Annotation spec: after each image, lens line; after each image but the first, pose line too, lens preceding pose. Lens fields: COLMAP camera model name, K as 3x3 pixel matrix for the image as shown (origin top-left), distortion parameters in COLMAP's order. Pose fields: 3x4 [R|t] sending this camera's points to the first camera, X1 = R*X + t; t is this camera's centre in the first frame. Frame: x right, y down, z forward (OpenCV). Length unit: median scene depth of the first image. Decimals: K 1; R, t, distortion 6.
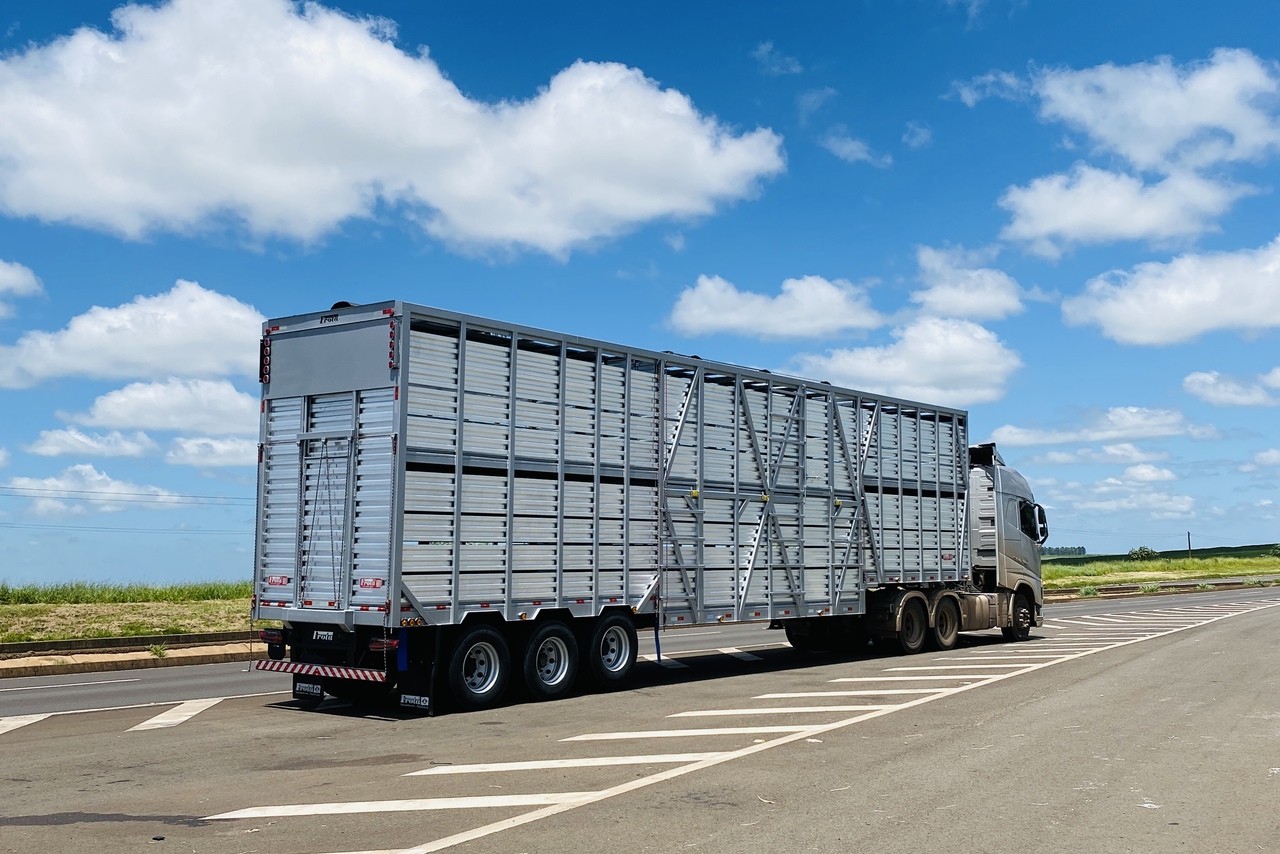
lens RADIAL K [[1320.0, 0, 657.0], [0, 1320.0, 426.9], [0, 0, 1]] dist [0.147886, 0.003920]
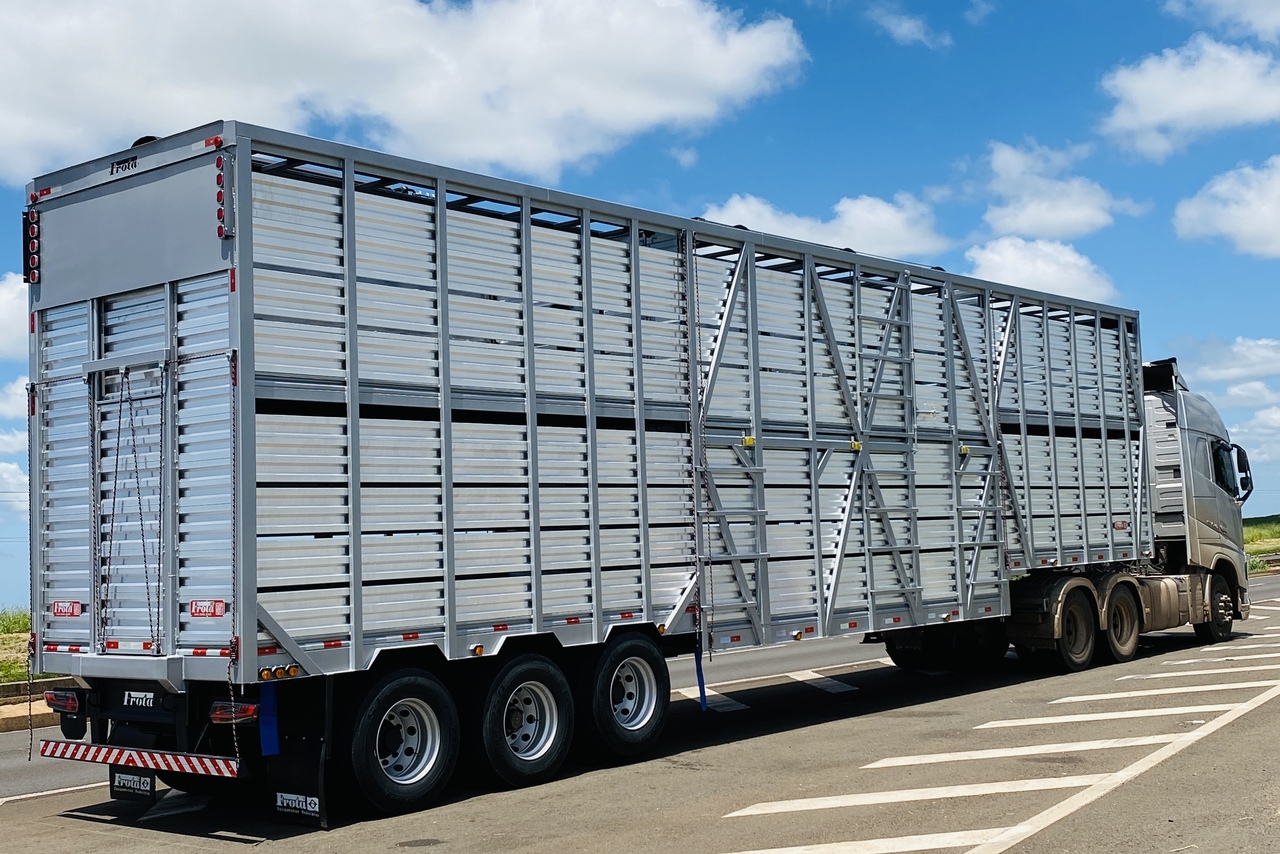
lens RADIAL K [[1589.8, 0, 640.0], [0, 1589.8, 427.0], [0, 0, 1]] dist [0.126981, -0.030030]
pose [[0.998624, -0.044462, -0.027810, -0.002226], [0.045128, 0.998698, 0.023791, 0.025102], [0.026716, -0.025014, 0.999330, 0.257258]]
